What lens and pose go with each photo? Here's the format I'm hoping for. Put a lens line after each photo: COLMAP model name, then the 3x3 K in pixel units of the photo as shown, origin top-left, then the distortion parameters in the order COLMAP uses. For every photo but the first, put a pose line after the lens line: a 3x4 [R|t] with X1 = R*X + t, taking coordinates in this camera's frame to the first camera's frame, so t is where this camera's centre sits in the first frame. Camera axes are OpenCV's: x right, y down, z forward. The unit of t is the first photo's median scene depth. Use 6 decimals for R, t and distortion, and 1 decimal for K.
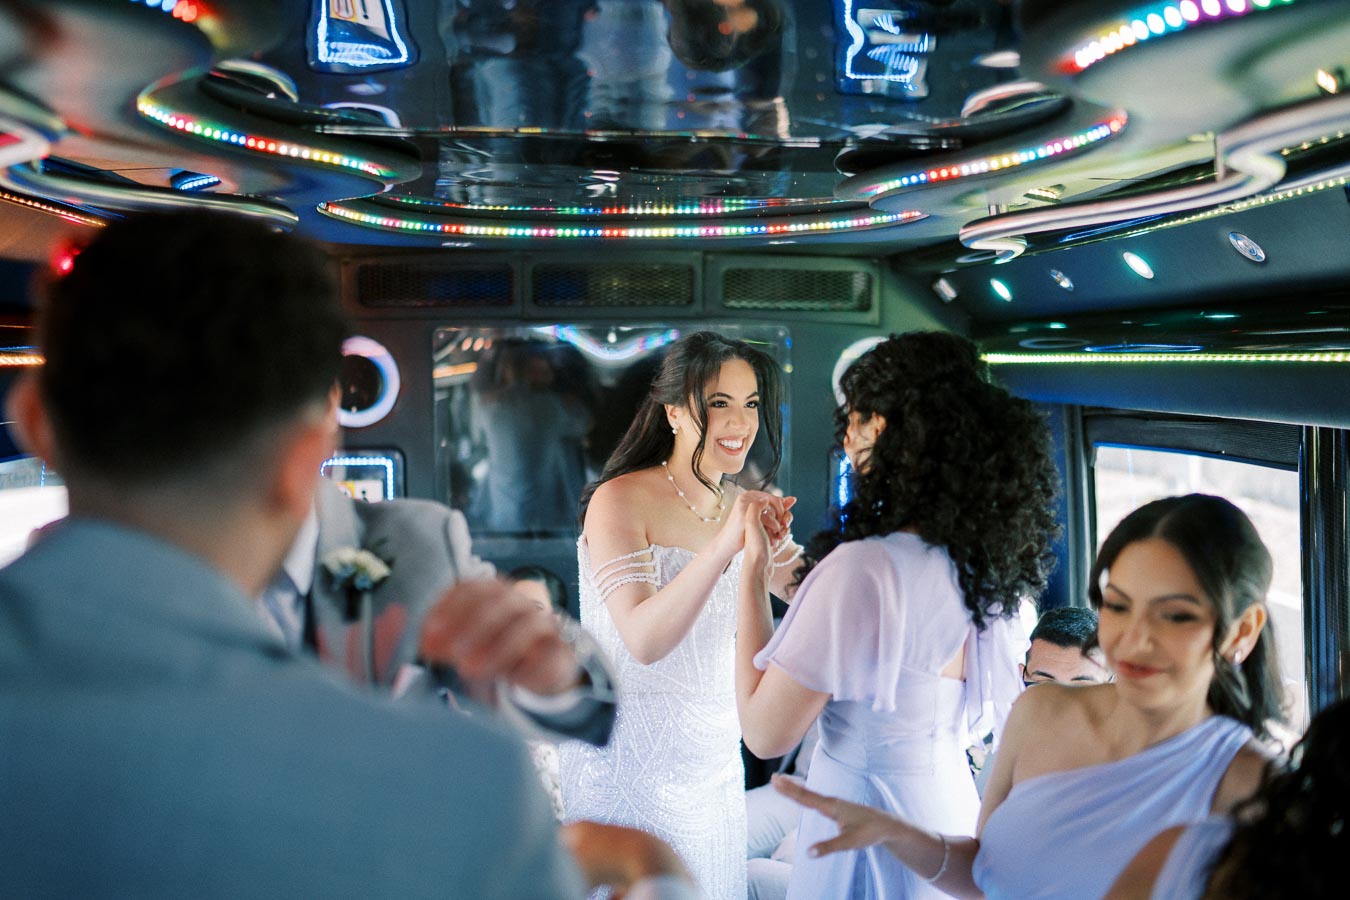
lens RADIAL K [[1381.5, 0, 675.0], [0, 1381.5, 450.0], [0, 0, 1]] dist [-0.013717, -0.001456]
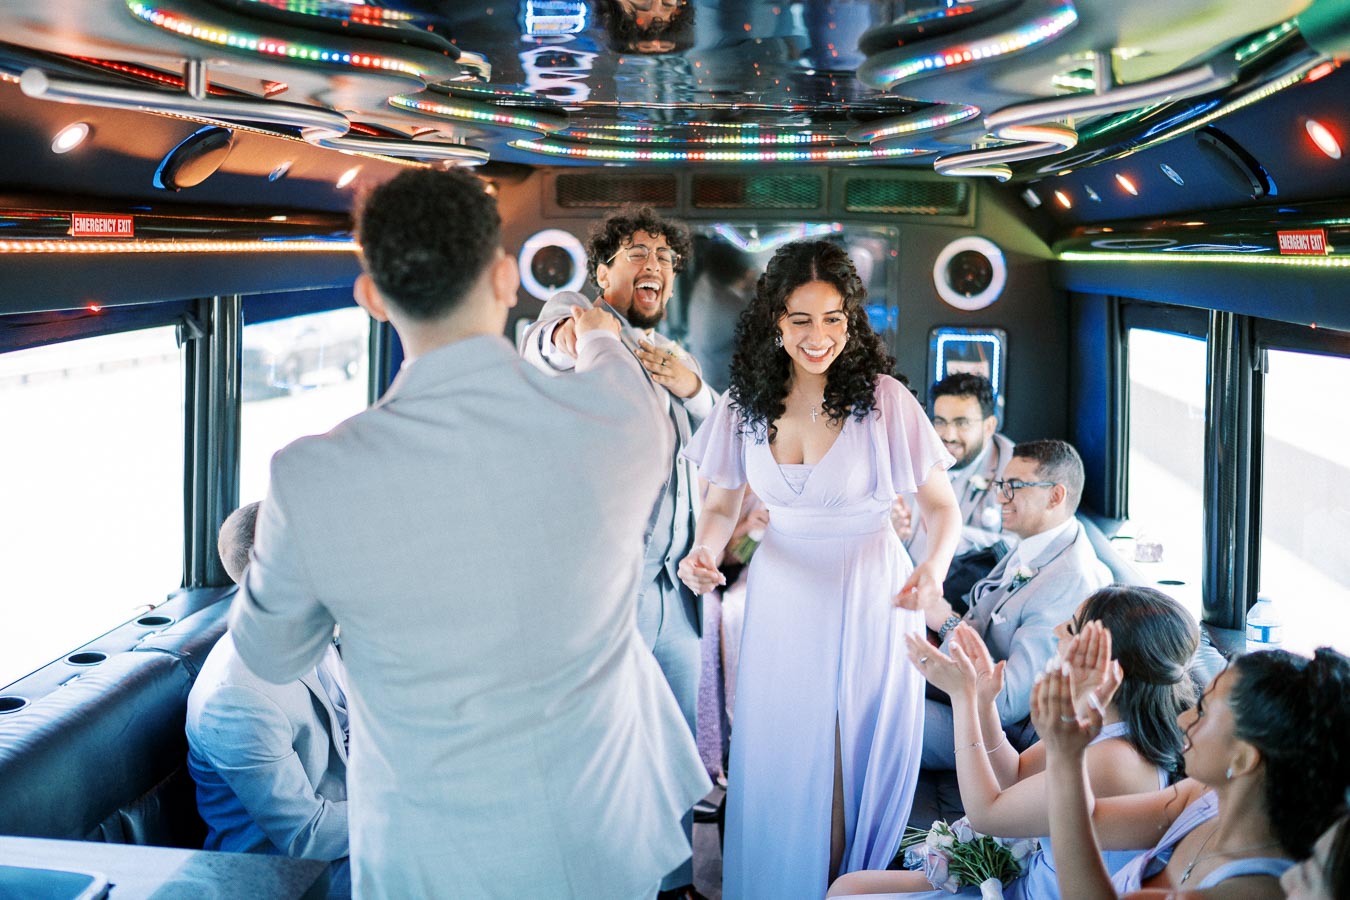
lens RADIAL K [[1388.0, 0, 675.0], [0, 1388.0, 450.0], [0, 0, 1]] dist [0.015270, 0.005543]
pose [[0.984627, 0.040568, -0.169894, 0.105990], [-0.027591, 0.996567, 0.078059, 0.016727], [0.172477, -0.072172, 0.982366, -0.260886]]
